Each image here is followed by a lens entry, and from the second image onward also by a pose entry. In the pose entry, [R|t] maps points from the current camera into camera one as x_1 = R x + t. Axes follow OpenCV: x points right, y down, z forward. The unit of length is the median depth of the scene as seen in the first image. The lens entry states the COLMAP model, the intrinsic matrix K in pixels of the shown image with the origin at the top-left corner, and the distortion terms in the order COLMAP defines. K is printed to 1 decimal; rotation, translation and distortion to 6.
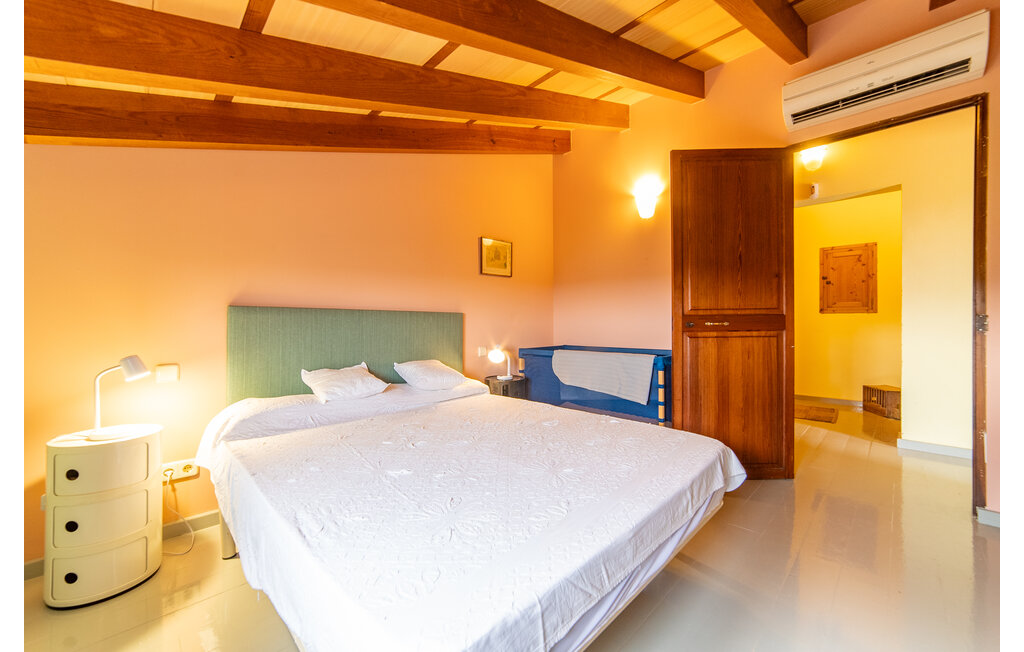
lens RADIAL K [[394.4, 0, 505.4], [0, 394.4, 323.2], [0, 0, 1]] dist [-0.010079, 0.000462]
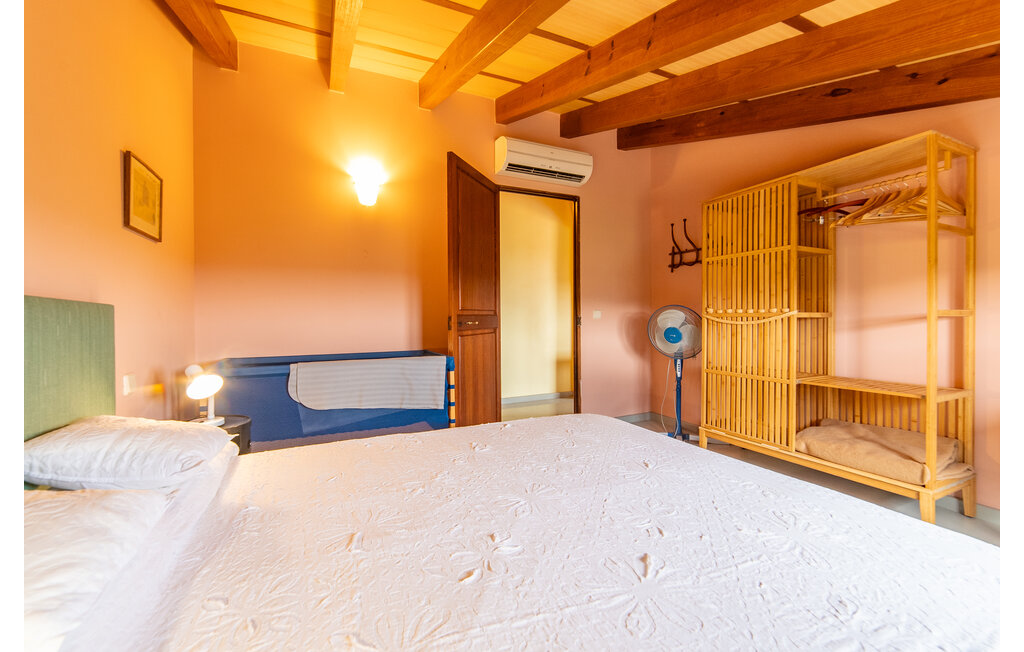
lens RADIAL K [[394.4, 0, 506.8], [0, 394.4, 320.1], [0, 0, 1]] dist [-0.010079, 0.000462]
pose [[0.340382, -0.001829, 0.940285, -0.485230], [0.006607, 0.999978, -0.000446, -0.006397], [-0.940264, 0.006364, 0.340387, 0.527518]]
